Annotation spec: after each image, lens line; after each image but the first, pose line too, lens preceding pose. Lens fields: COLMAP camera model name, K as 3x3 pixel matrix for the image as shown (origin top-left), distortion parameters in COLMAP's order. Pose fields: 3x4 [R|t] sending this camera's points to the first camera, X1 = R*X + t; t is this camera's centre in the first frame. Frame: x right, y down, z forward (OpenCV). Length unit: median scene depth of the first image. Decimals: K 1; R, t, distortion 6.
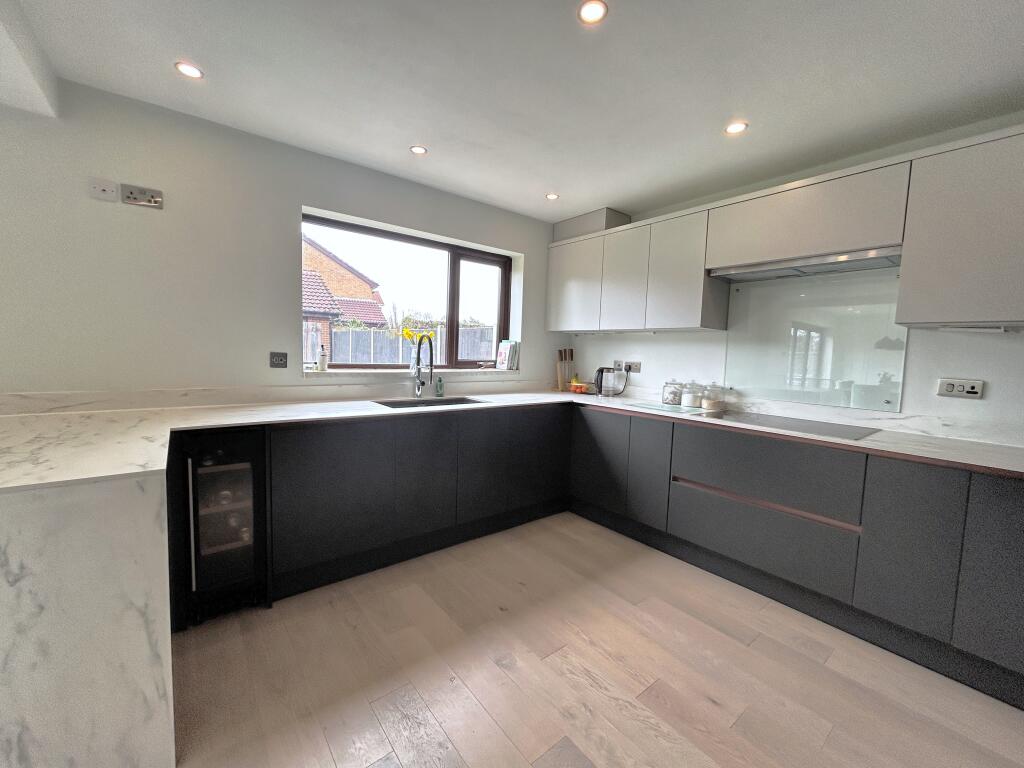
lens RADIAL K [[413.5, 0, 513.8], [0, 413.5, 384.7], [0, 0, 1]] dist [0.000848, -0.000418]
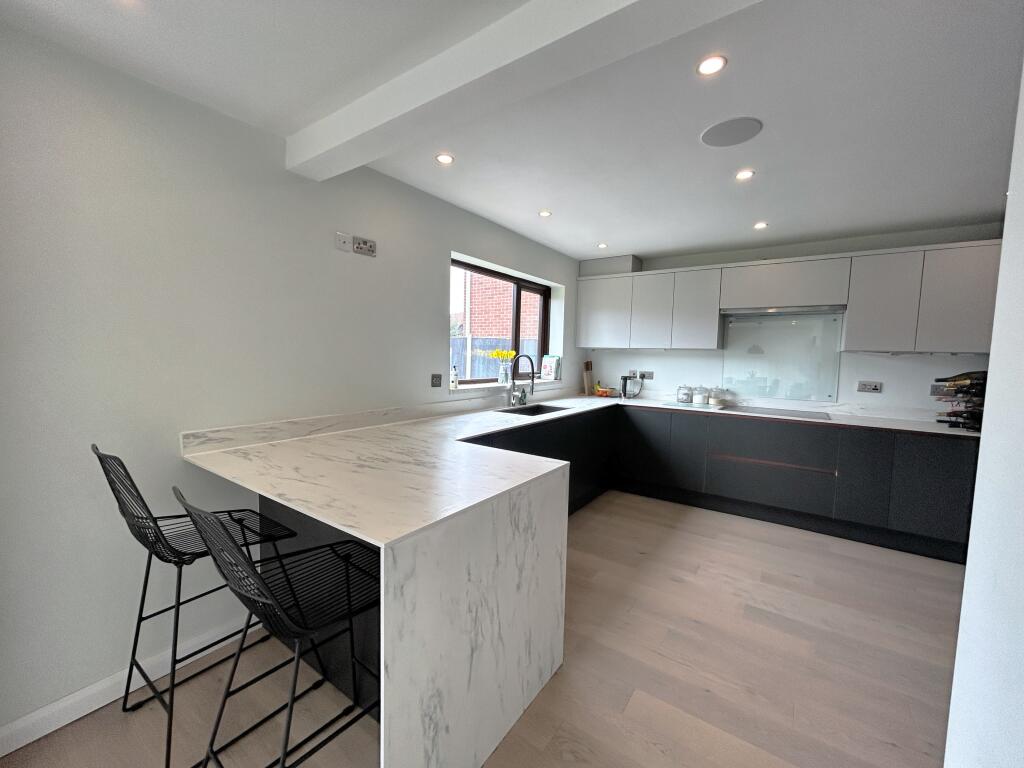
lens RADIAL K [[413.5, 0, 506.4], [0, 413.5, 384.5], [0, 0, 1]] dist [0.000848, -0.000418]
pose [[0.959575, -0.032371, 0.279586, -0.578578], [0.032221, 0.999468, 0.005134, -0.039070], [-0.279604, 0.004082, 0.960107, -0.161037]]
